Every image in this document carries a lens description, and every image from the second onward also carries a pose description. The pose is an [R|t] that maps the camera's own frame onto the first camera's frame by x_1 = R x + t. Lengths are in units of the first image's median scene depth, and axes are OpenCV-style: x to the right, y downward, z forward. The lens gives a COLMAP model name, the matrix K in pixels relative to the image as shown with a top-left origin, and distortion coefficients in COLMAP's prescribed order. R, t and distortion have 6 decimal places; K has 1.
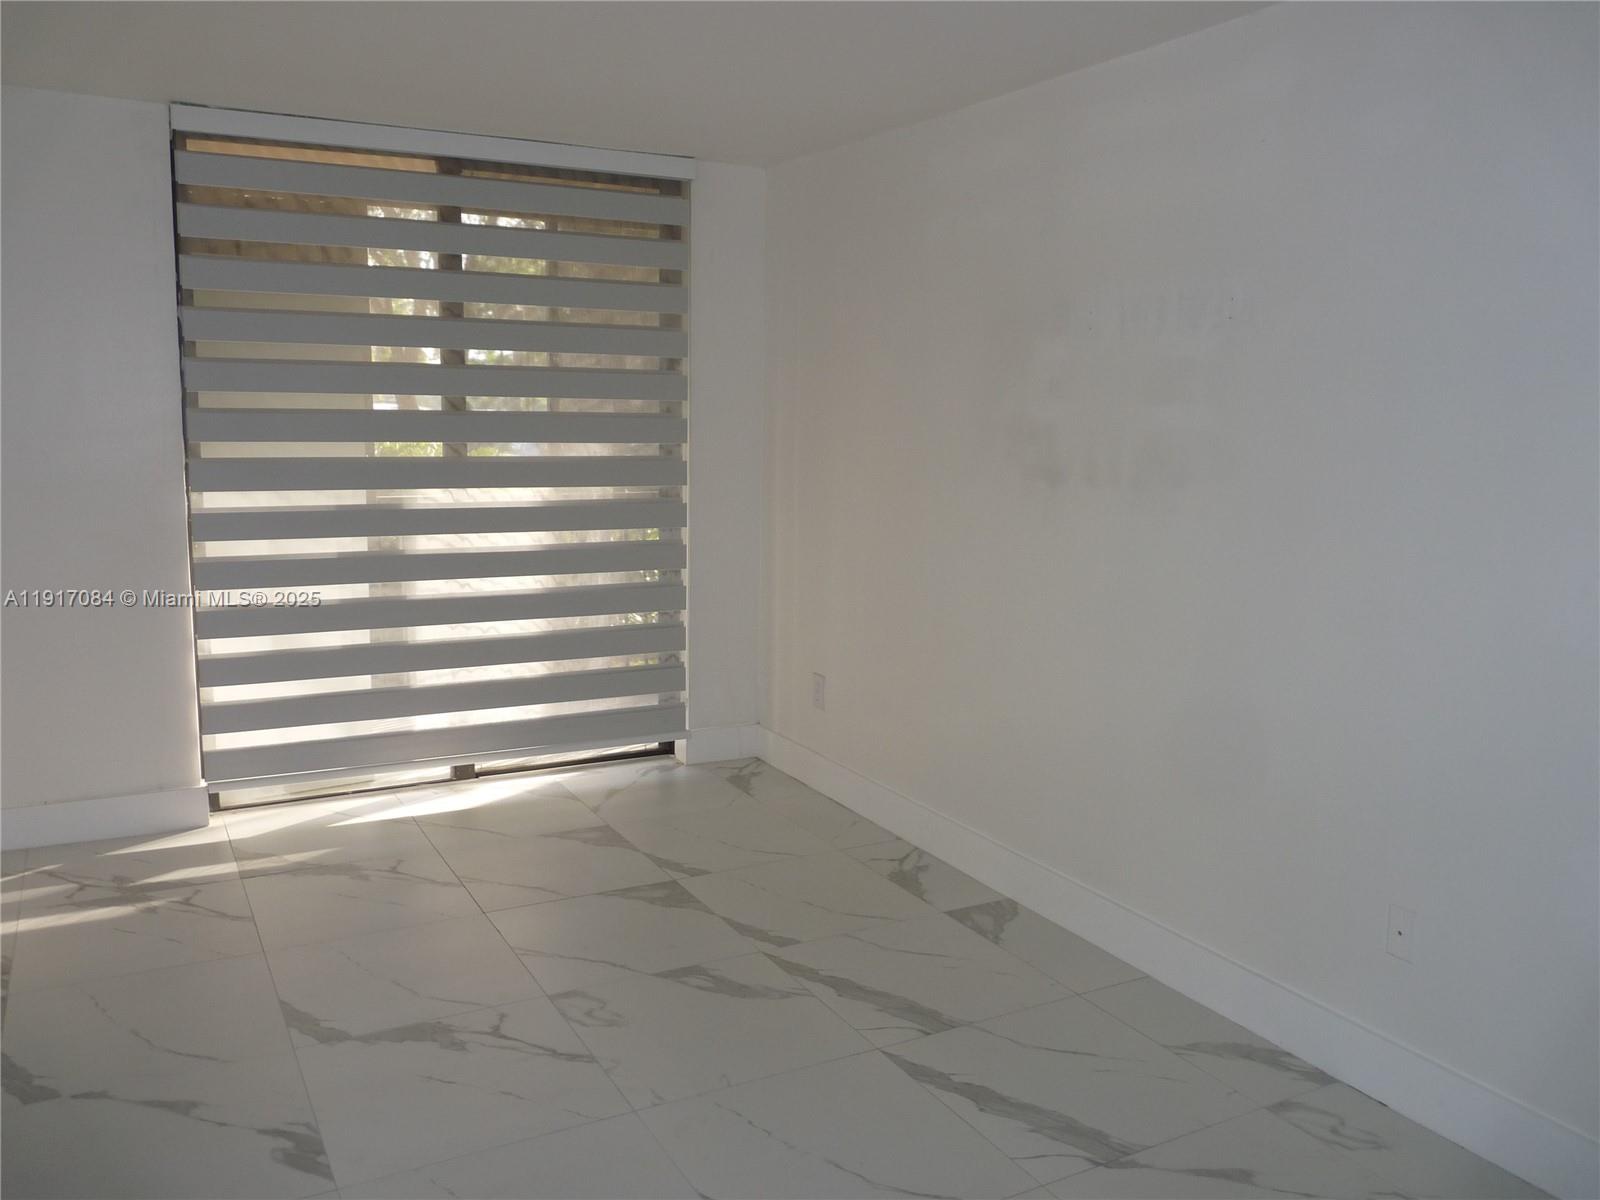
lens RADIAL K [[1288.3, 0, 806.0], [0, 1288.3, 593.9], [0, 0, 1]] dist [-0.009180, -0.018964]
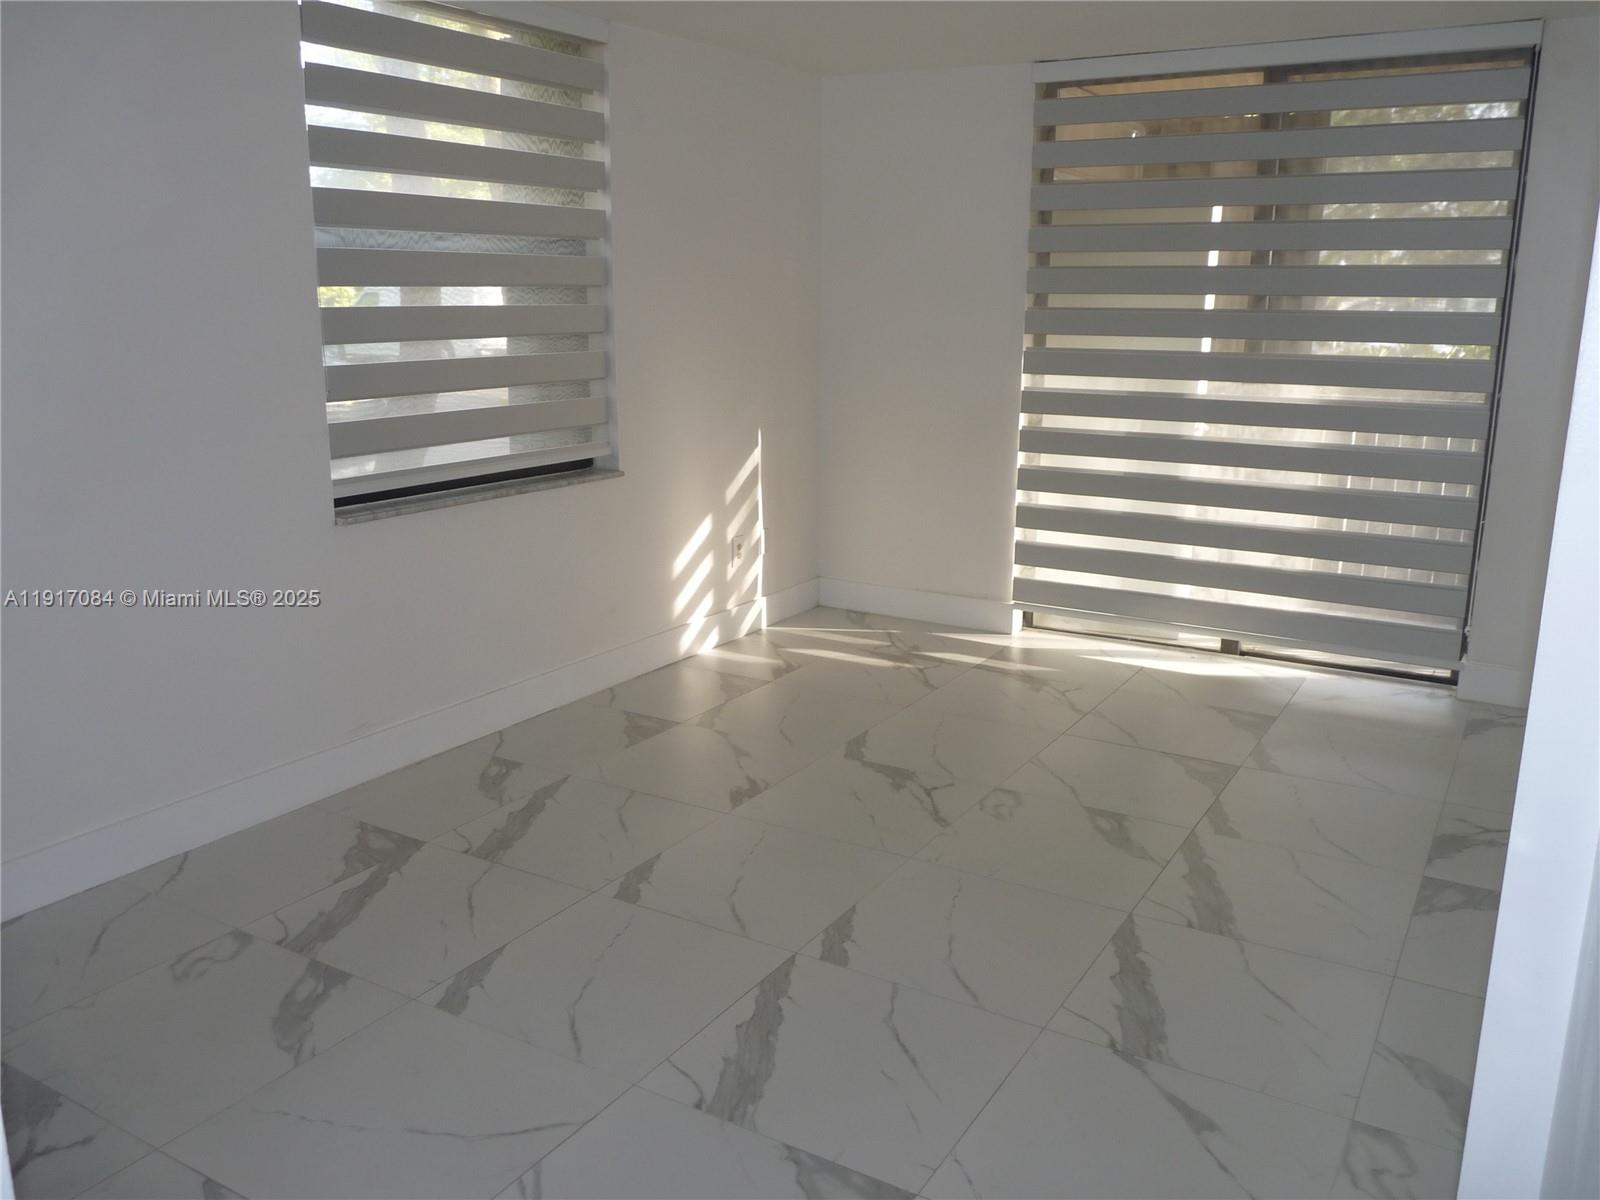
lens RADIAL K [[1288.3, 0, 797.7], [0, 1288.3, 592.3], [0, 0, 1]] dist [-0.009180, -0.018964]
pose [[0.508790, 0.181174, -0.841611, 0.509878], [-0.124537, 0.982811, 0.136282, -0.010503], [0.851835, 0.035472, 0.522607, 0.137566]]
